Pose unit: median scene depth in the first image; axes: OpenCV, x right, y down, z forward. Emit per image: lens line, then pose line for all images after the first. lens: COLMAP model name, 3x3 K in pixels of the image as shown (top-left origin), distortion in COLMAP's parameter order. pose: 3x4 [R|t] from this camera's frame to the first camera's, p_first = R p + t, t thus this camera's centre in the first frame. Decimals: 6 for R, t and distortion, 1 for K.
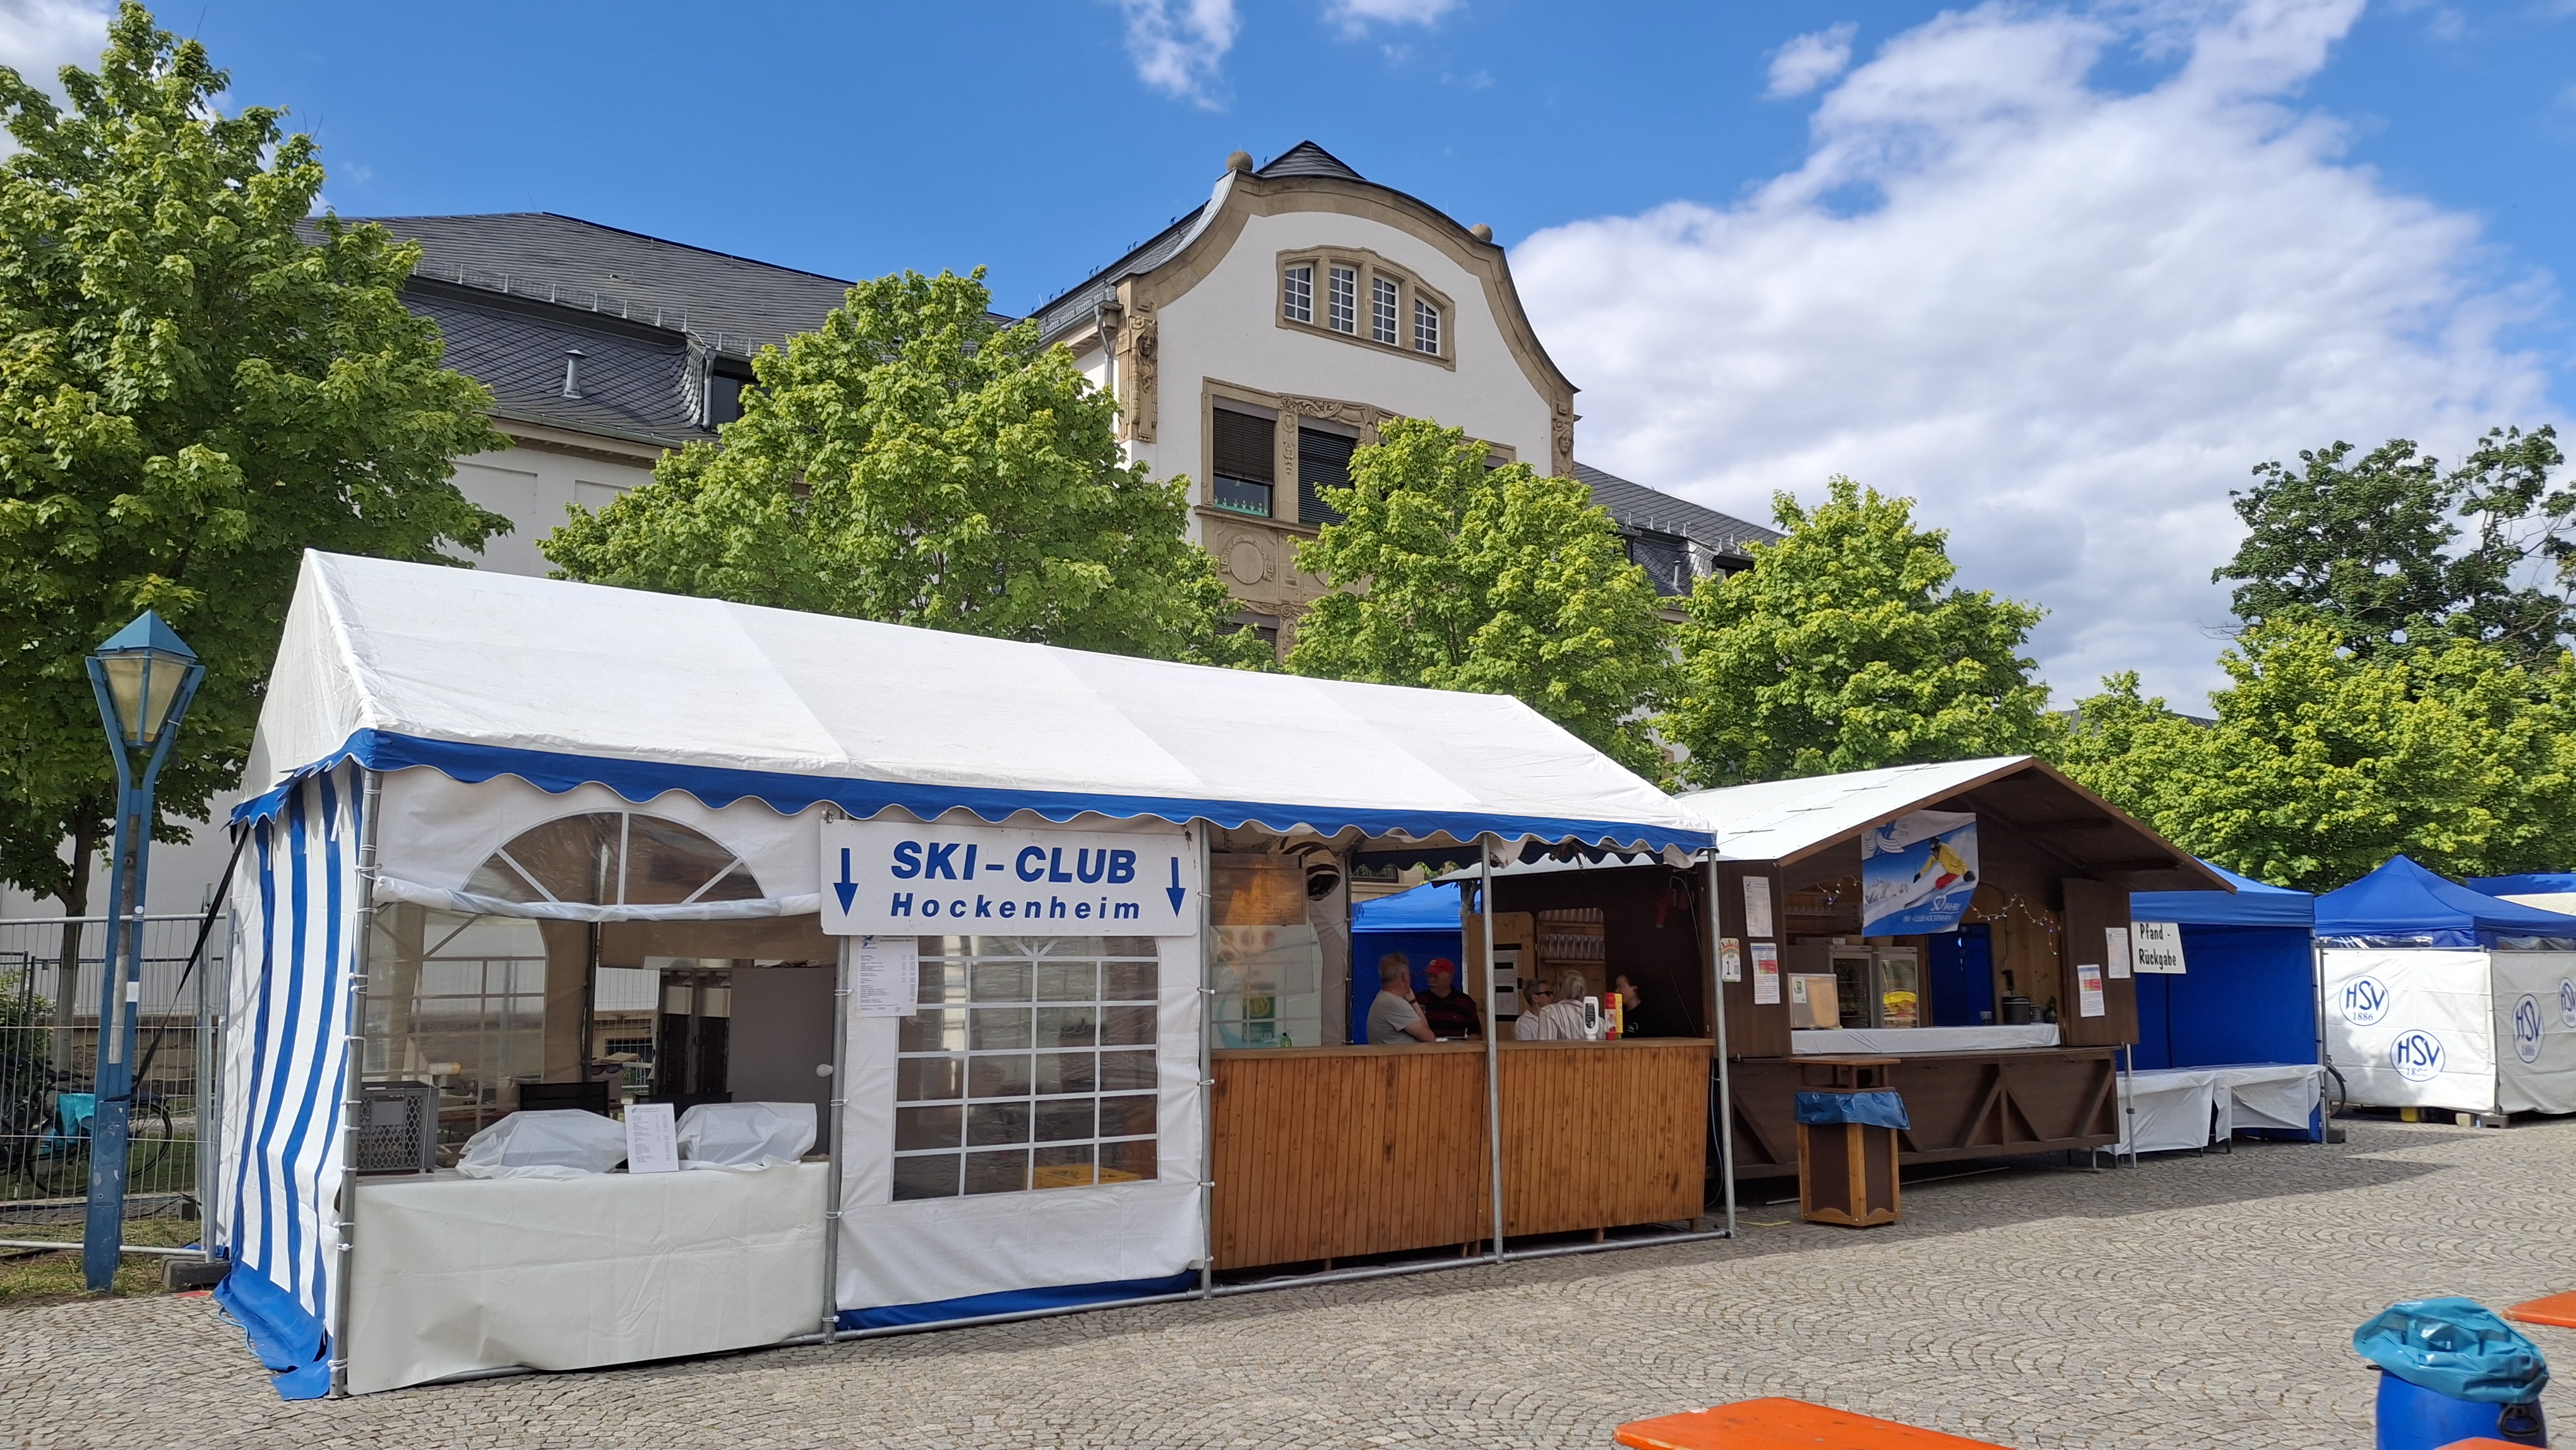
lens RADIAL K [[1916.5, 0, 1340.0], [0, 1916.5, 730.6], [0, 0, 1]] dist [0.072736, -0.123725]
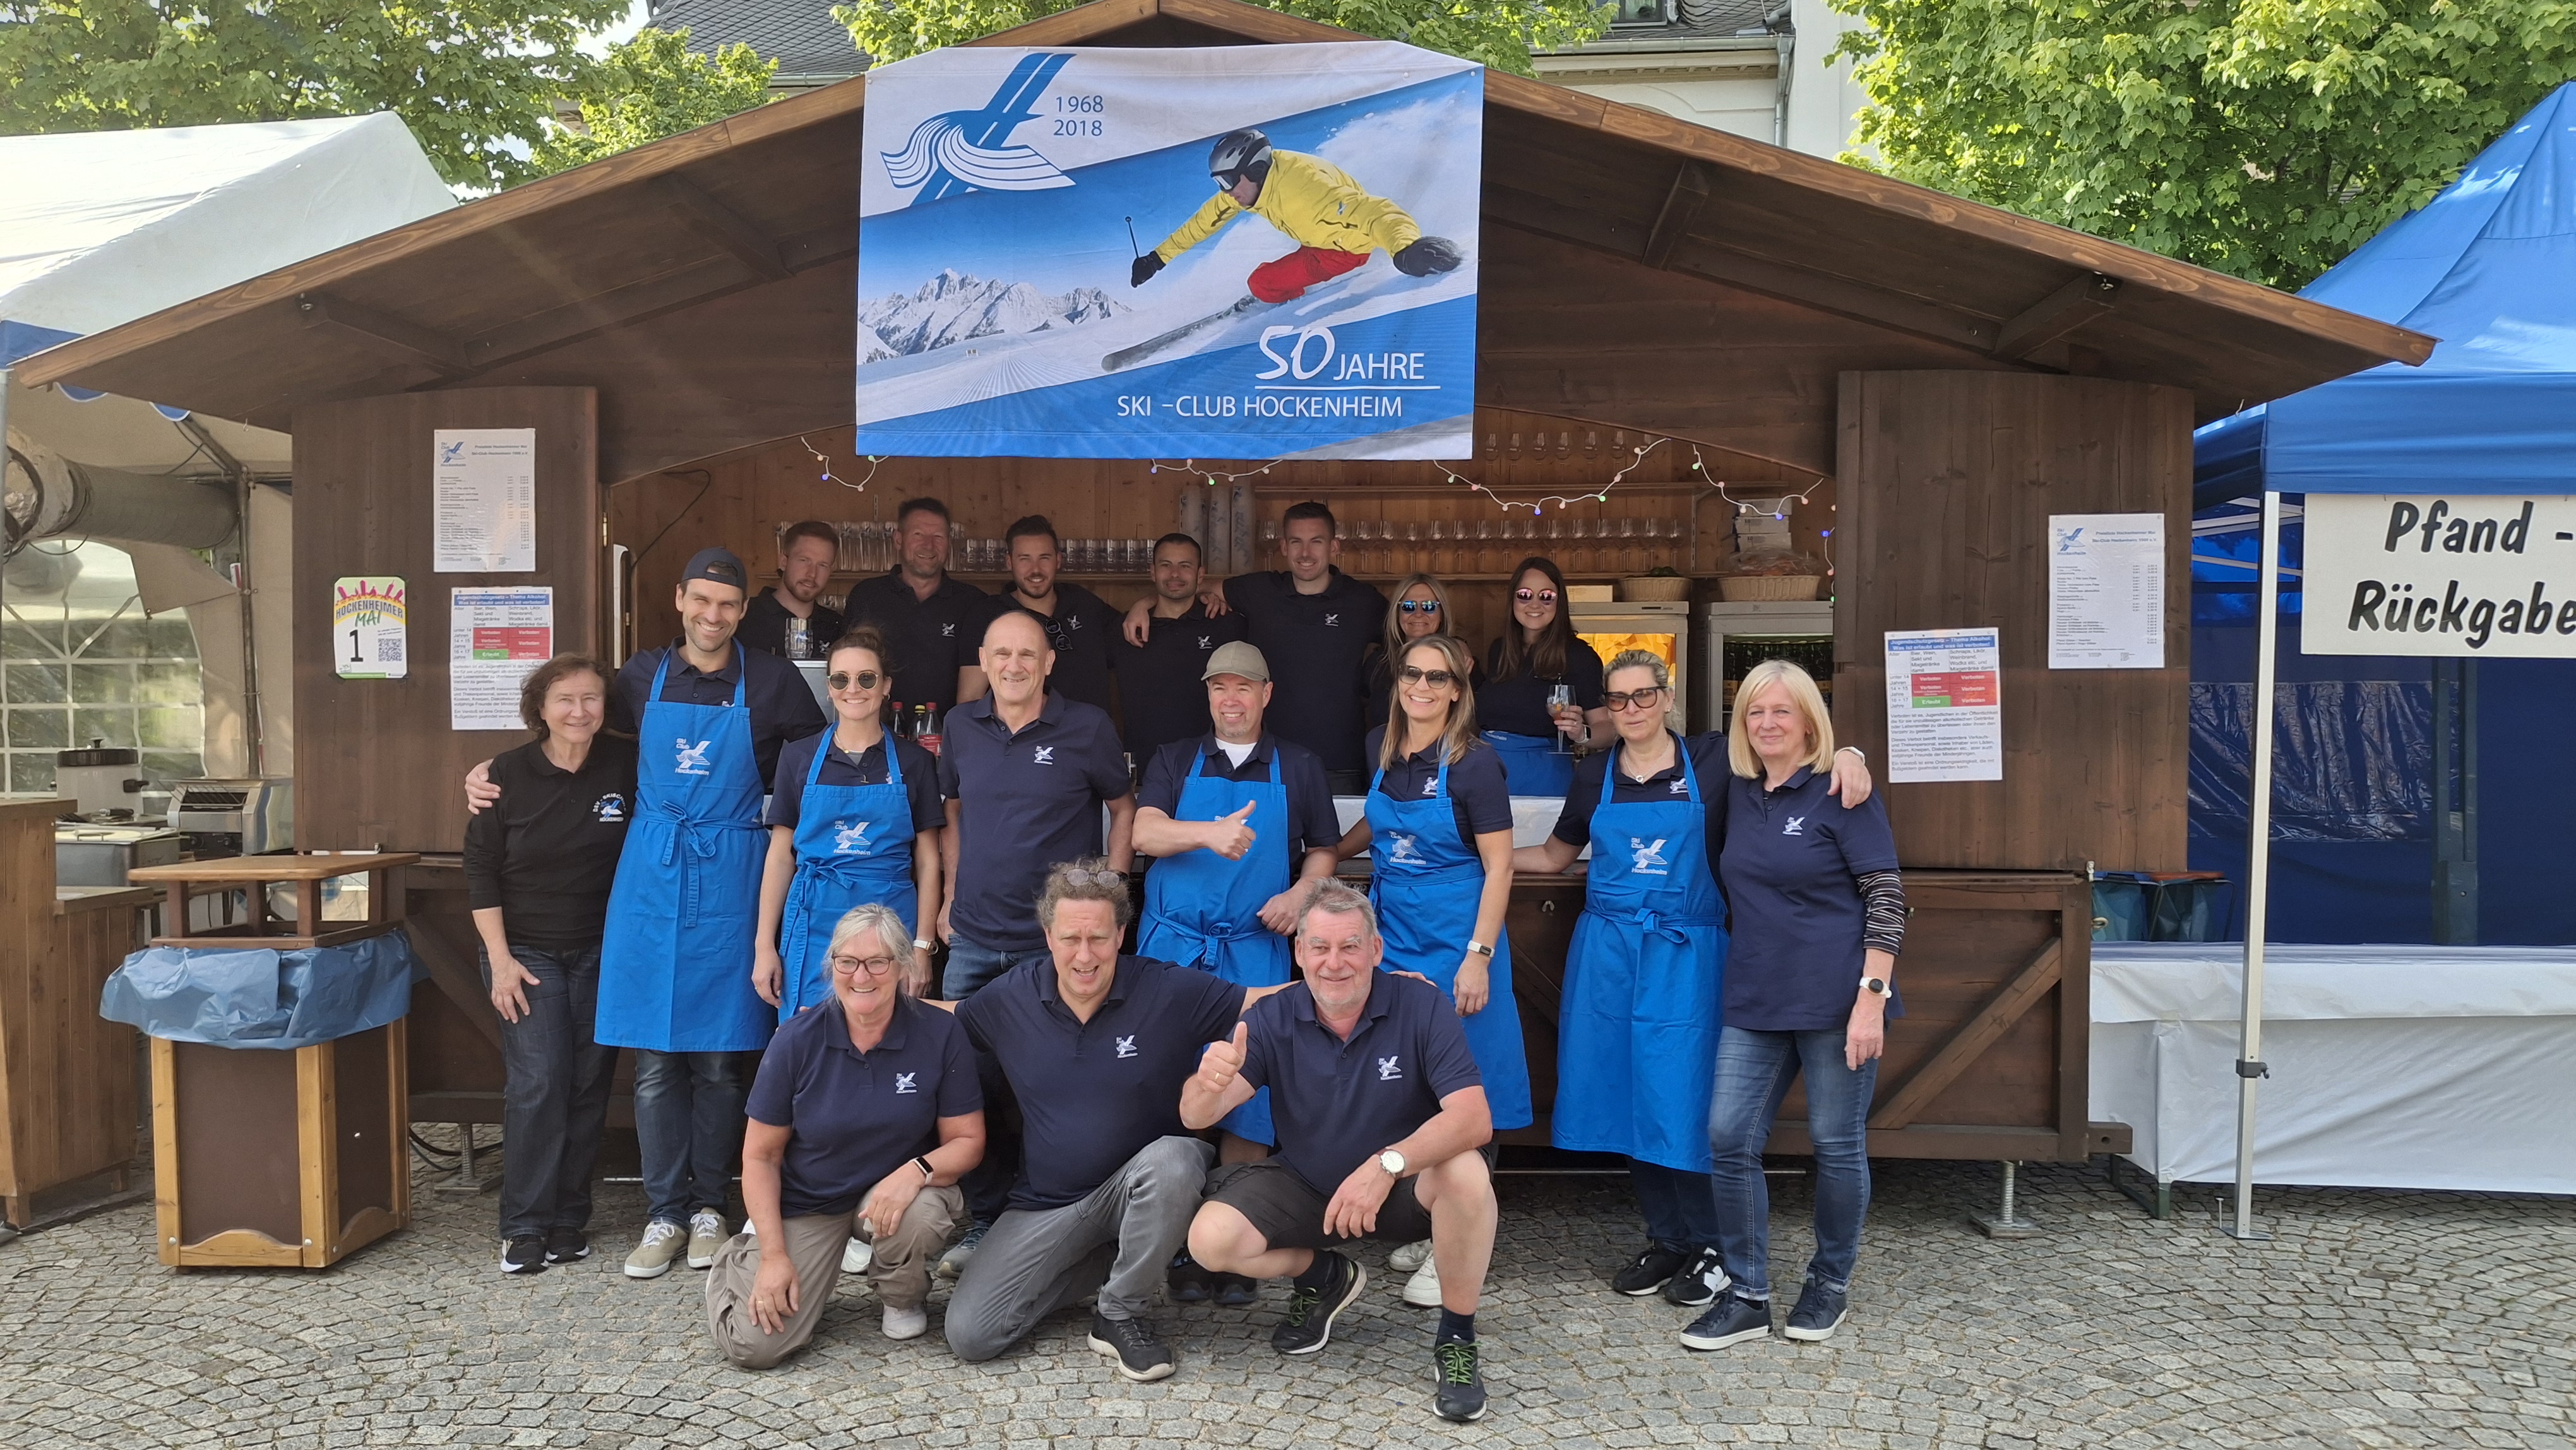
lens RADIAL K [[1916.5, 0, 1297.1], [0, 1916.5, 743.2], [0, 0, 1]] dist [0.072736, -0.123725]
pose [[0.723026, 0.017615, -0.690596, 0.585211], [0.084277, 0.989959, 0.113486, 0.101218], [0.685661, -0.140254, 0.714281, 0.740253]]
